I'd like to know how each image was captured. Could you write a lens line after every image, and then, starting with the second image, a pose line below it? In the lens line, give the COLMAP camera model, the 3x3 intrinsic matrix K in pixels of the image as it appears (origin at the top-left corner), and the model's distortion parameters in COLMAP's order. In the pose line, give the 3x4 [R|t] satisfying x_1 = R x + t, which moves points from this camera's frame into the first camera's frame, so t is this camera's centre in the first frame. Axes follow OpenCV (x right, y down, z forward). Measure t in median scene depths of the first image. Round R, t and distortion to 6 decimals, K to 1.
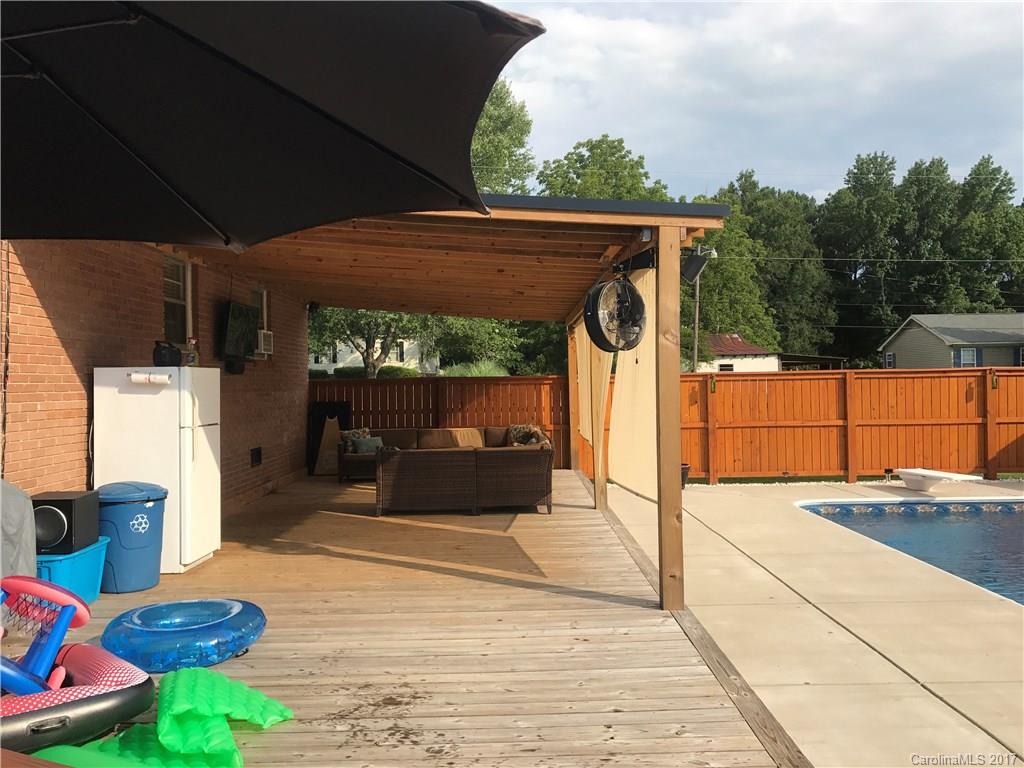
lens RADIAL K [[859.9, 0, 516.2], [0, 859.9, 381.8], [0, 0, 1]] dist [0.058868, -0.043211]
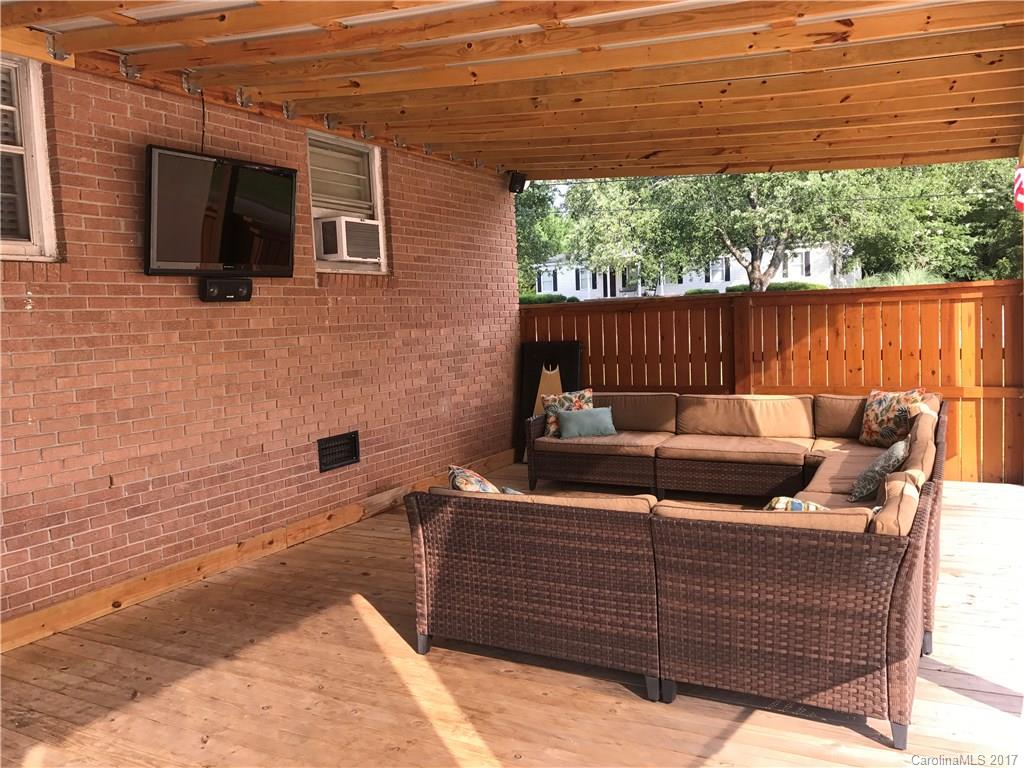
lens RADIAL K [[859.9, 0, 500.6], [0, 859.9, 380.2], [0, 0, 1]] dist [0.058868, -0.043211]
pose [[0.876971, 0.014907, -0.480312, 0.040571], [0.028017, 0.996232, 0.082074, 0.000051], [0.479726, -0.085434, 0.873249, 0.461189]]
